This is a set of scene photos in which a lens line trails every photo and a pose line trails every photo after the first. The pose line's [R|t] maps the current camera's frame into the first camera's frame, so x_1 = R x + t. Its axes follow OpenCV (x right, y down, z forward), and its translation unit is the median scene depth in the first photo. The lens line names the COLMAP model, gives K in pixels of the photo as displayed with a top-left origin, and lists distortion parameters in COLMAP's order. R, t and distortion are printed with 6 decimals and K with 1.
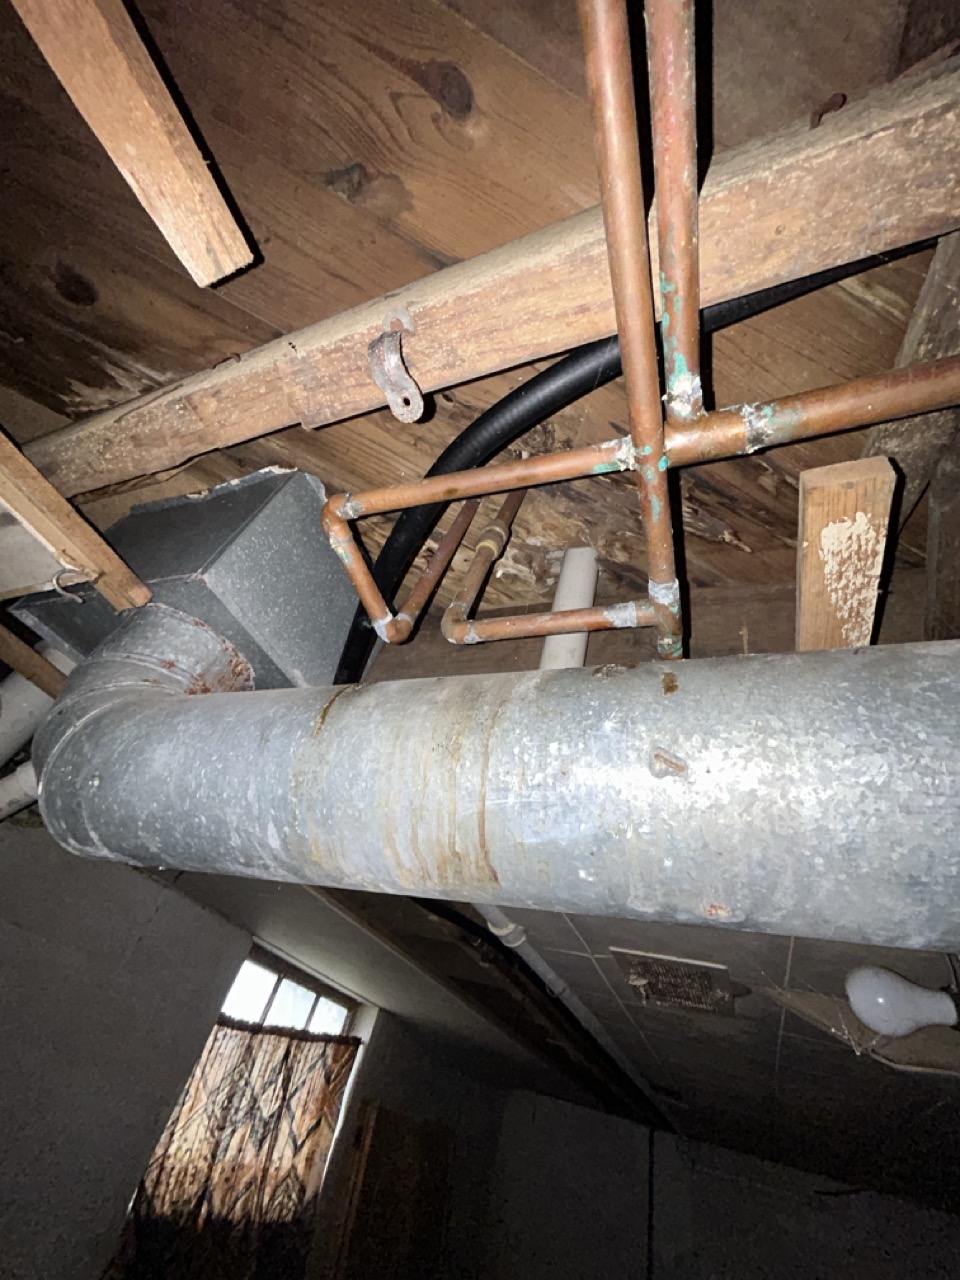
lens RADIAL K [[520.5, 0, 477.4], [0, 520.5, 640.3], [0, 0, 1]] dist [-0.003744, 0.001616]
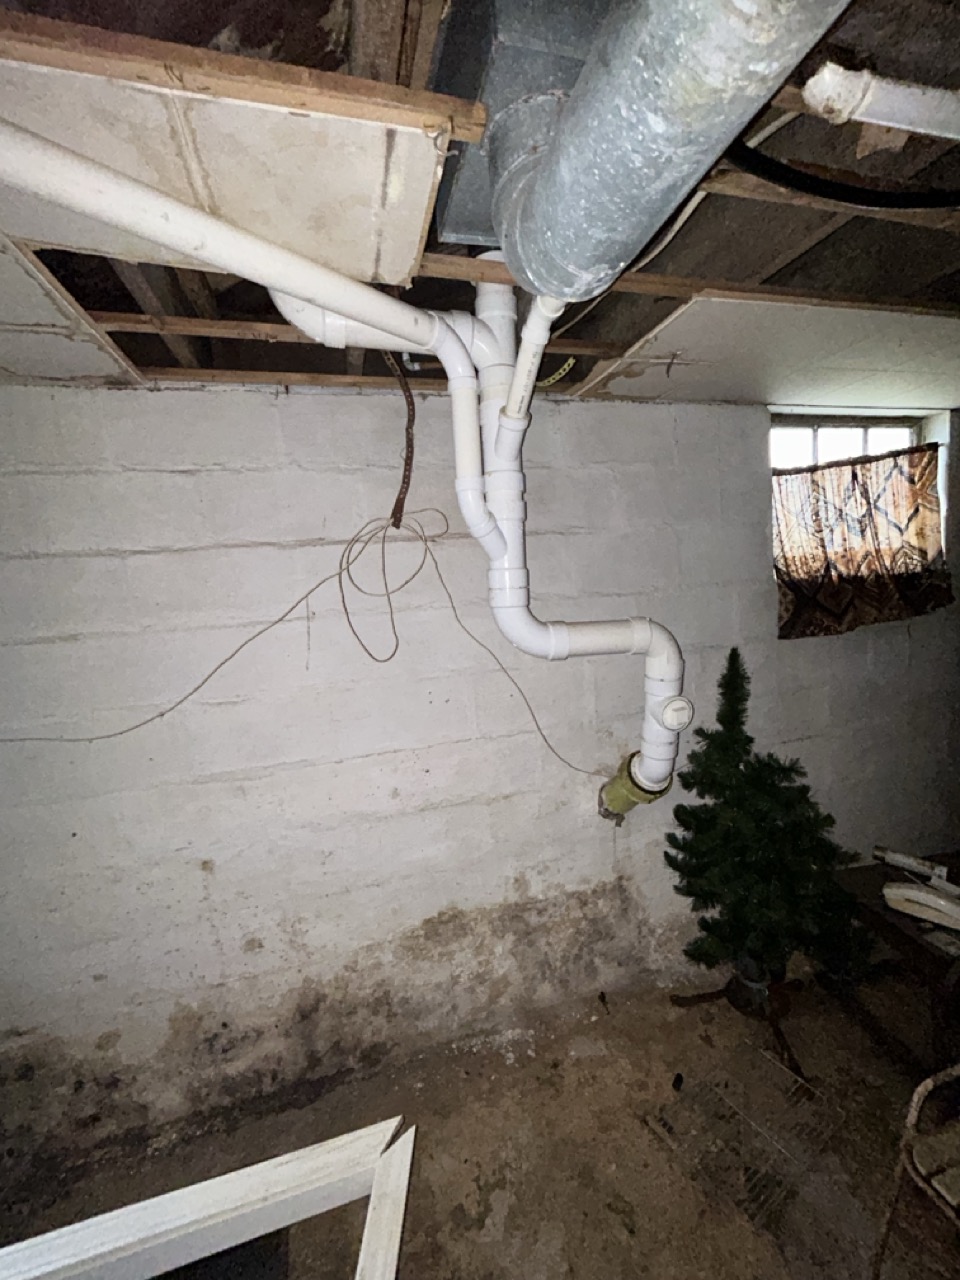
lens RADIAL K [[520.5, 0, 484.8], [0, 520.5, 634.9], [0, 0, 1]] dist [-0.003744, 0.001616]
pose [[0.551328, -0.194923, -0.811198, 0.037320], [0.704935, 0.628877, 0.327994, 0.092183], [0.446210, -0.752674, 0.484126, -0.164724]]
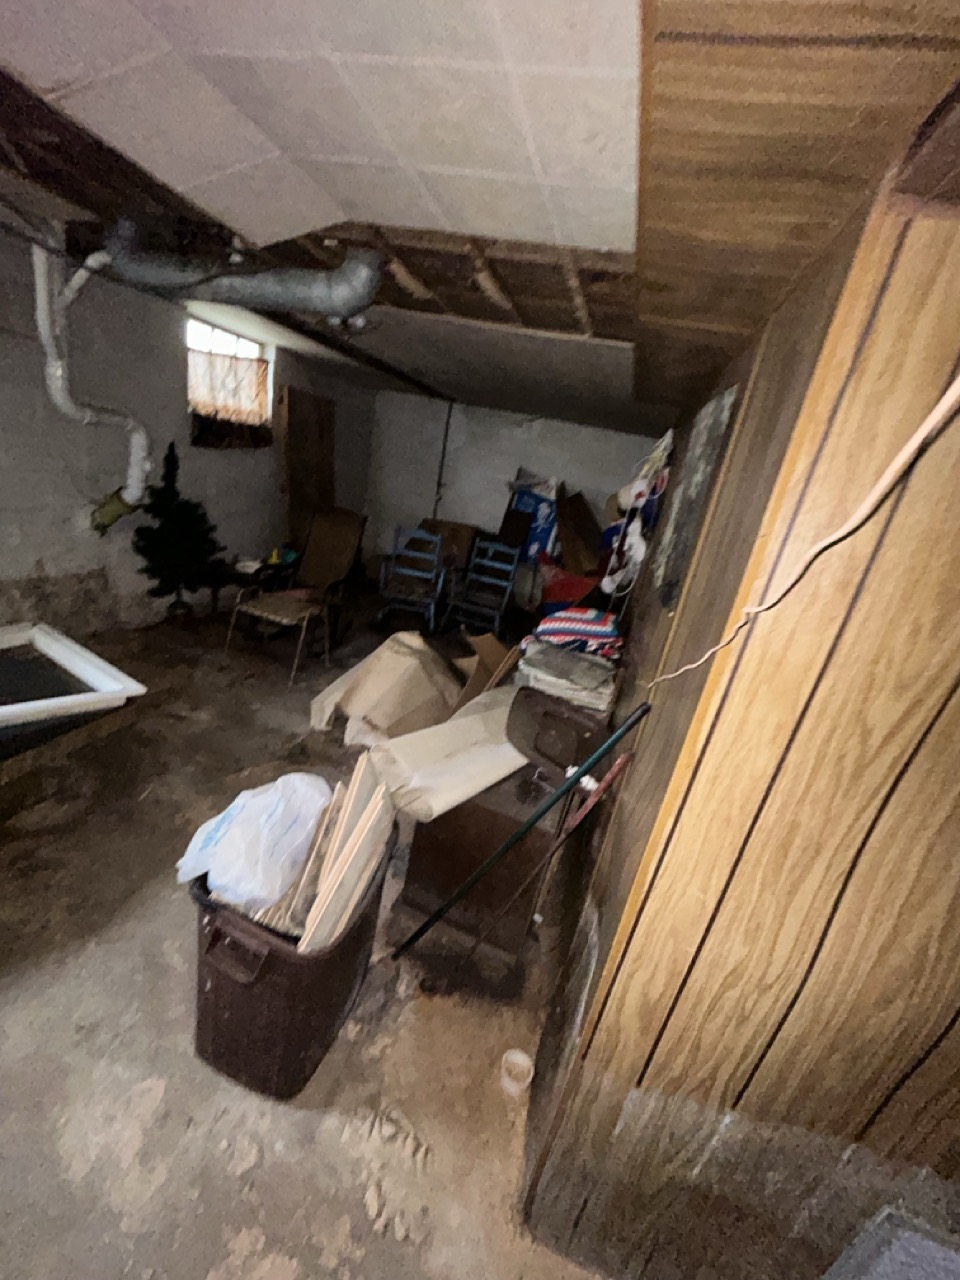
lens RADIAL K [[520.5, 0, 482.5], [0, 520.5, 635.9], [0, 0, 1]] dist [-0.003744, 0.001616]
pose [[0.995263, -0.081885, 0.052401, 0.502867], [-0.009320, 0.456170, 0.889844, -0.665455], [-0.096768, -0.886117, 0.453246, -1.155687]]
